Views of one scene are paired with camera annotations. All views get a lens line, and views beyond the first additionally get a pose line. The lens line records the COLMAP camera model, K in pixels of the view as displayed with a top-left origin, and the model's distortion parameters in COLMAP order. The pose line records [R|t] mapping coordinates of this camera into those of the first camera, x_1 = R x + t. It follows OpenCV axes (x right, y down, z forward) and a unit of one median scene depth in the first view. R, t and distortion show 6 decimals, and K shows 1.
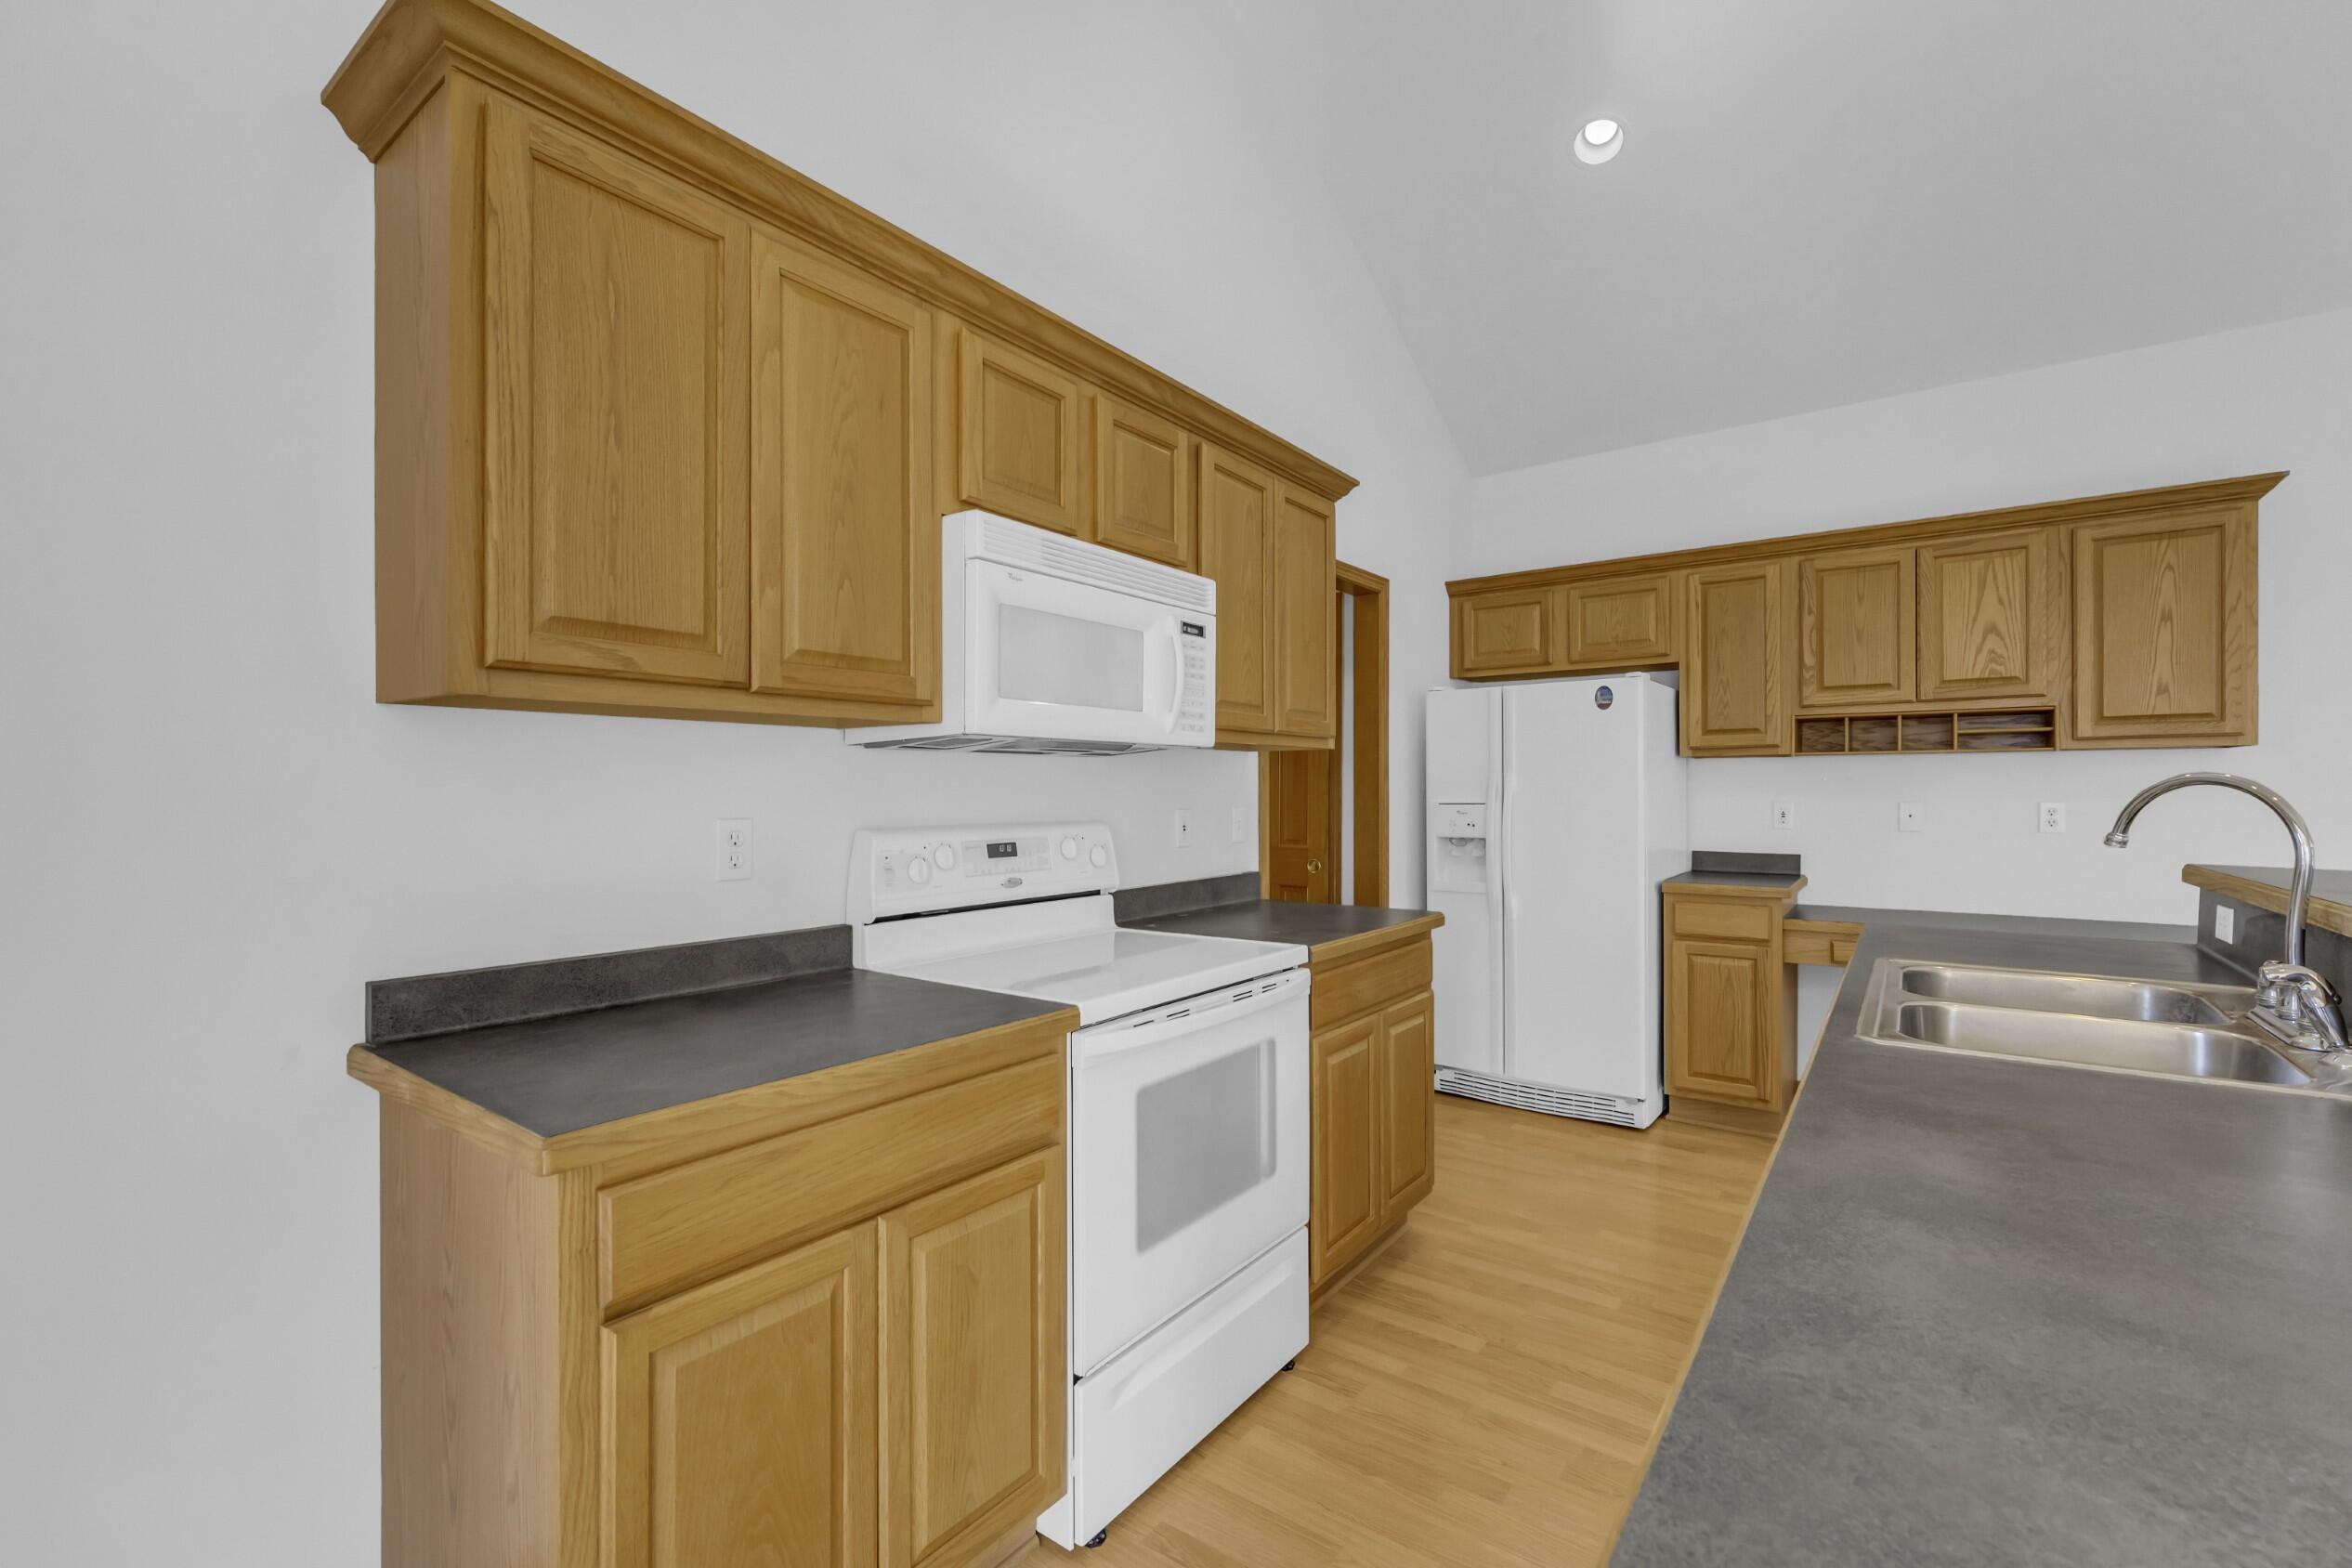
lens RADIAL K [[1000.0, 0, 1165.8], [0, 1000.0, 786.9], [0, 0, 1]] dist [-0.001931, -0.000035]
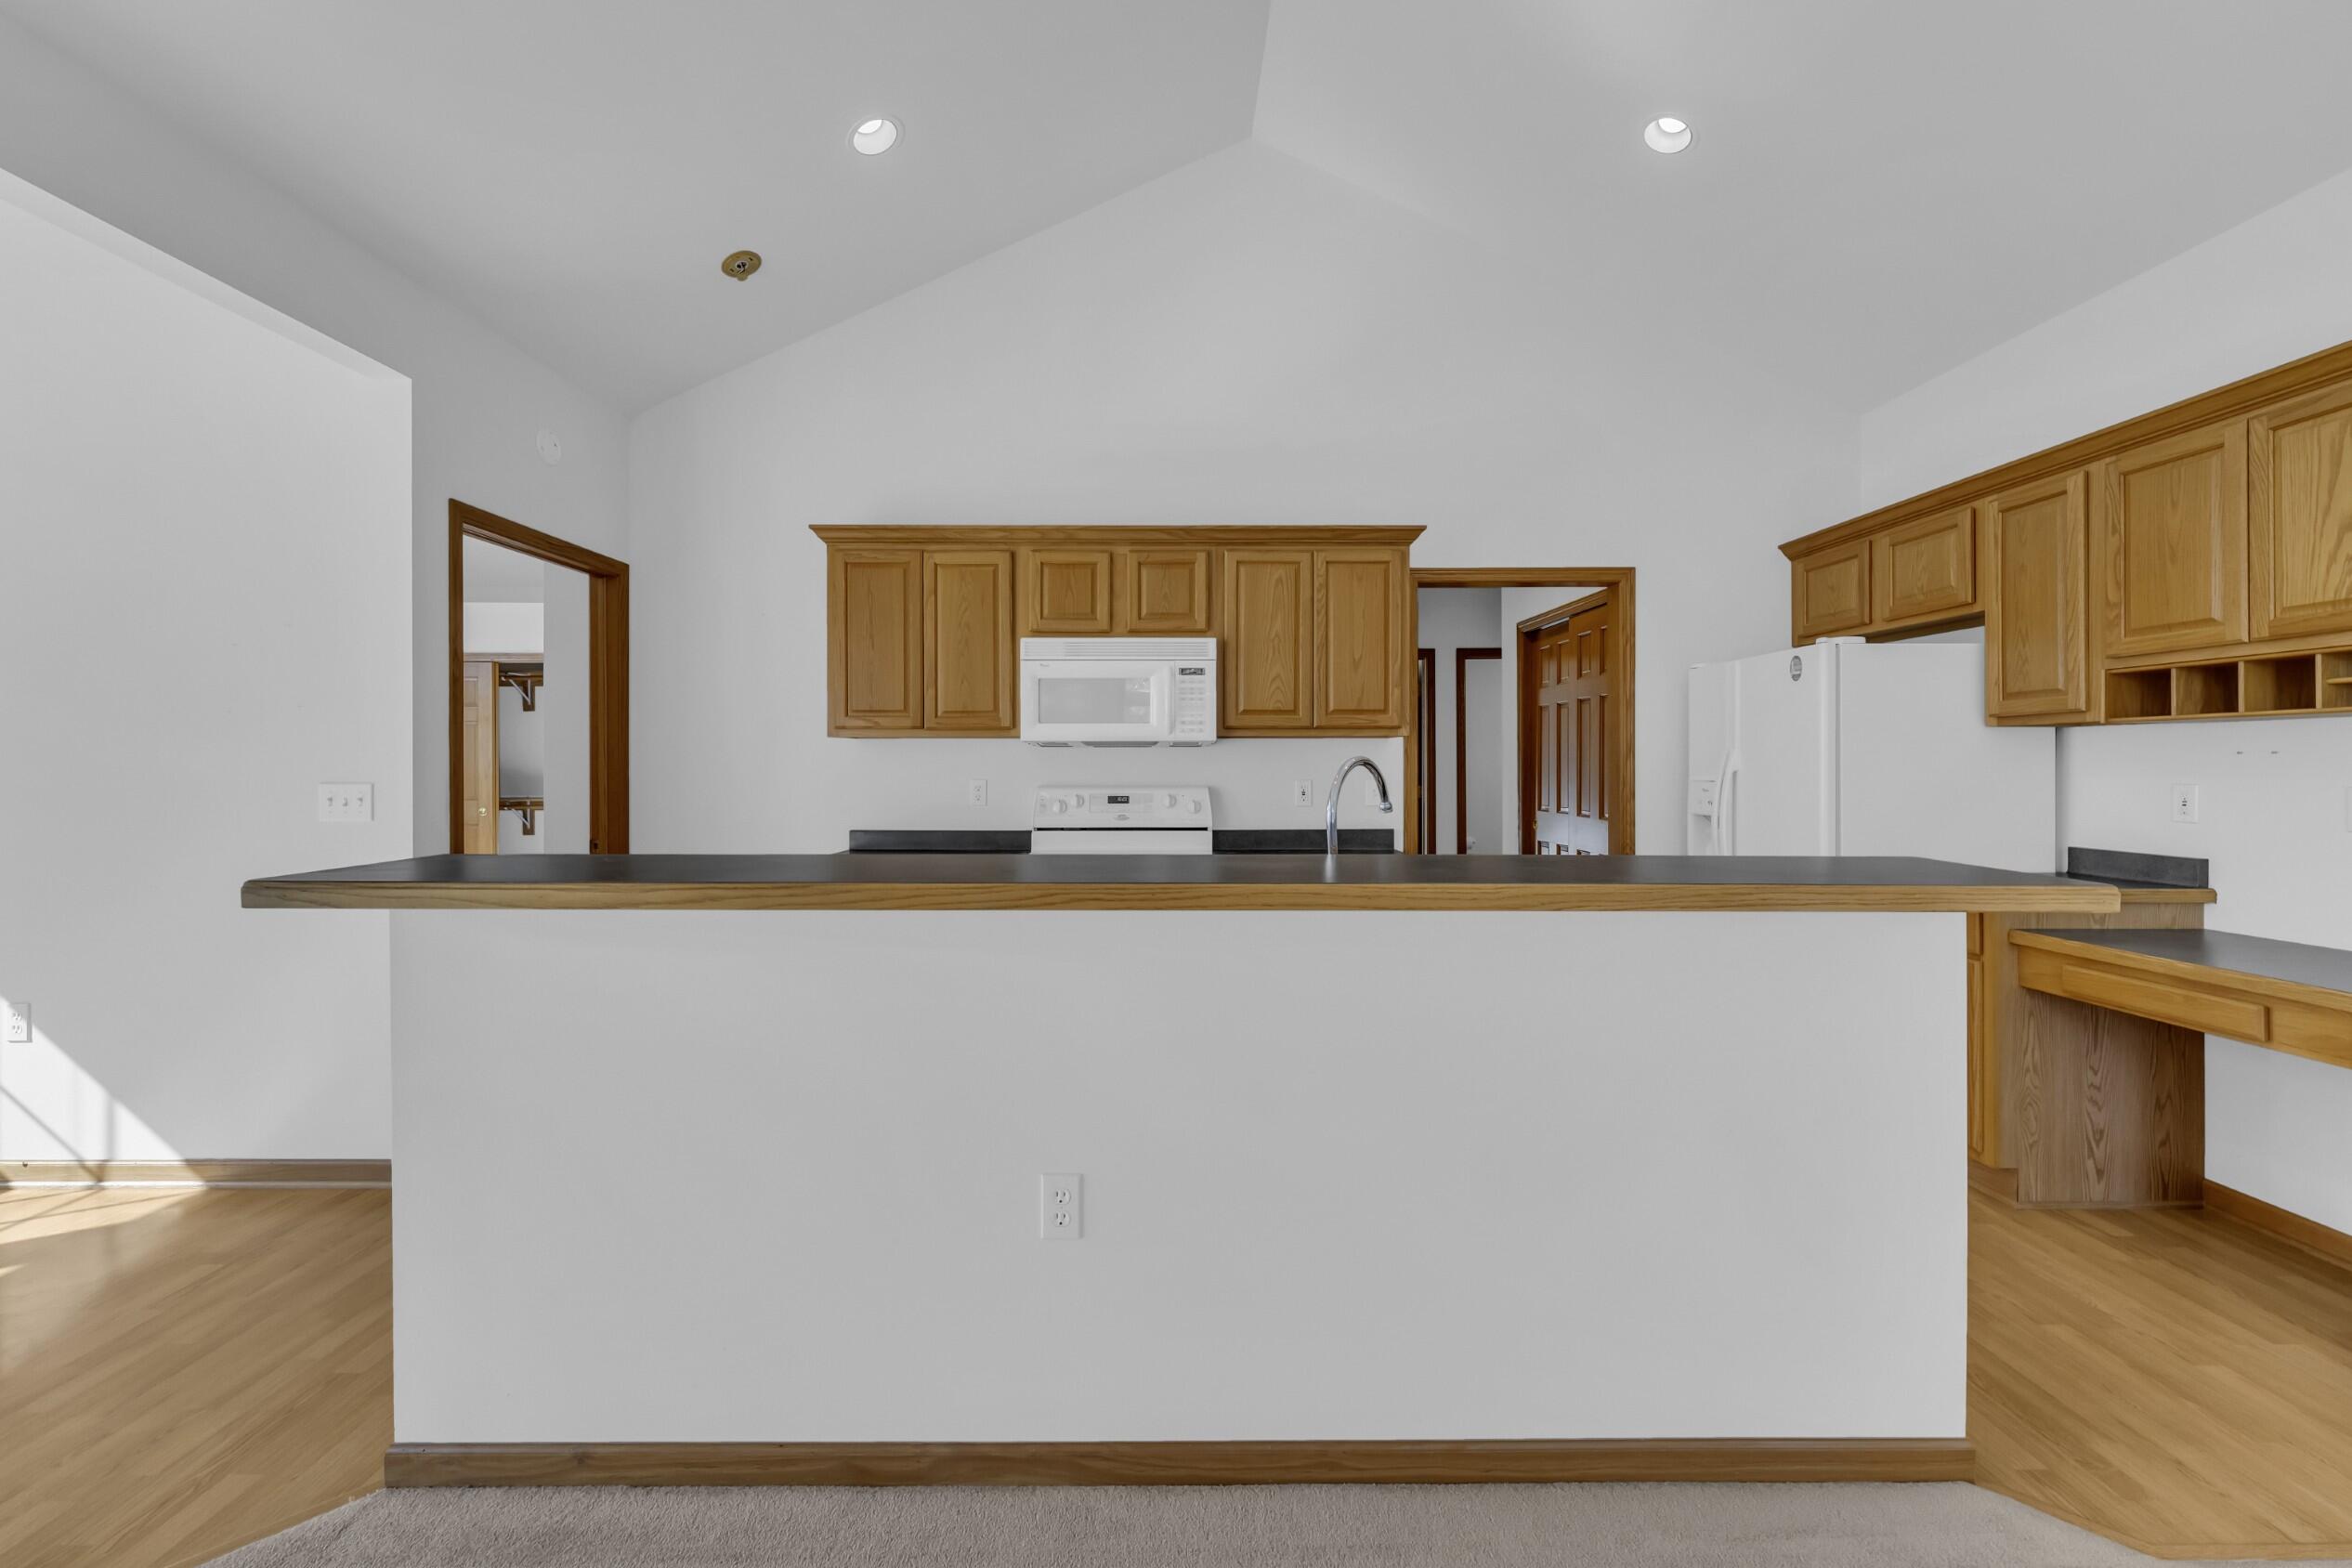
lens RADIAL K [[942.8, 0, 1166.3], [0, 942.8, 767.3], [0, 0, 1]] dist [0.000552, 0.000050]
pose [[0.606452, 0.002270, -0.795117, 0.989221], [0.002230, 0.999987, 0.004555, -0.003534], [0.795117, -0.004536, 0.606439, 0.008509]]
